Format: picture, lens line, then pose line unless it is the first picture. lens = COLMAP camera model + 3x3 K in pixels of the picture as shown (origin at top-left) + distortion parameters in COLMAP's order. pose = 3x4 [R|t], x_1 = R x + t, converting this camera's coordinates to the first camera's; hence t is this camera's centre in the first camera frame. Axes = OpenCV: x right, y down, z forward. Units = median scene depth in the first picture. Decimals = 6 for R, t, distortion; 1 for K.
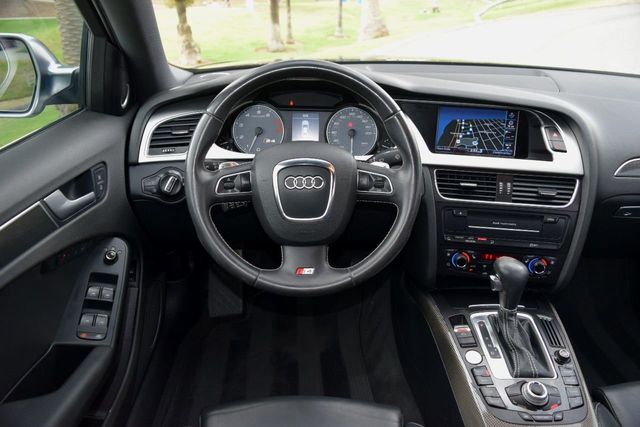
lens RADIAL K [[493.4, 0, 321.8], [0, 493.4, 212.3], [0, 0, 1]] dist [-0.013563, 0.009278]
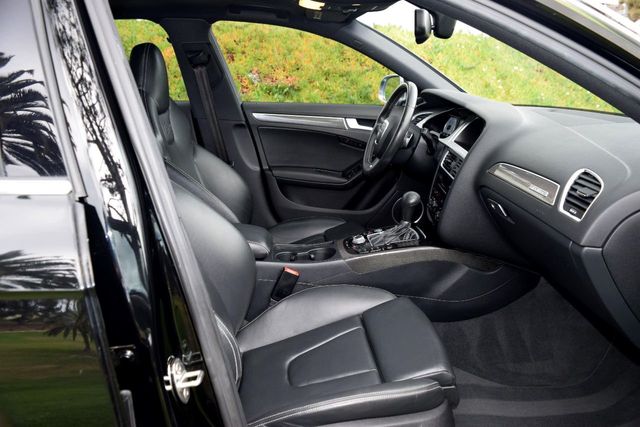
lens RADIAL K [[493.4, 0, 315.7], [0, 493.4, 214.4], [0, 0, 1]] dist [-0.013563, 0.009278]
pose [[0.034464, 0.248412, -0.968041, 1.922673], [-0.439977, 0.873473, 0.208481, -0.045558], [0.897347, 0.418731, 0.139399, 0.437679]]
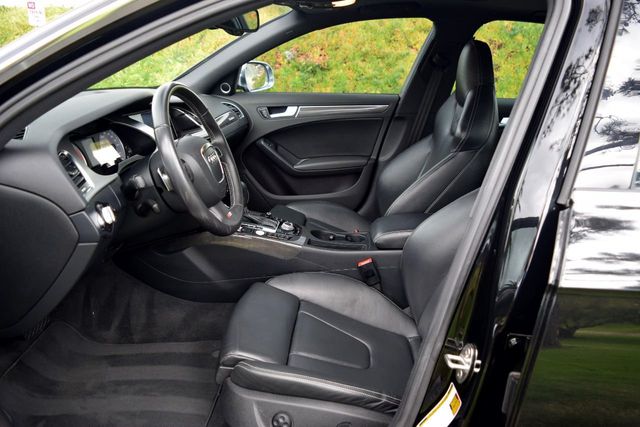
lens RADIAL K [[493.4, 0, 319.6], [0, 493.4, 210.6], [0, 0, 1]] dist [-0.013563, 0.009278]
pose [[0.088215, -0.336144, 0.937670, -1.198073], [0.404890, 0.872167, 0.274570, -0.164576], [-0.910100, 0.355432, 0.213039, 0.349785]]
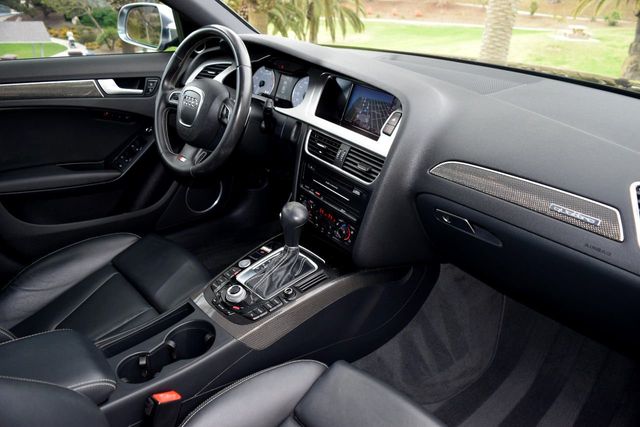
lens RADIAL K [[493.4, 0, 317.3], [0, 493.4, 214.5], [0, 0, 1]] dist [-0.013563, 0.009278]
pose [[0.652816, 0.322064, -0.685643, 1.148764], [-0.335766, 0.934372, 0.119207, -0.038470], [0.679038, 0.152395, 0.718111, 0.162856]]
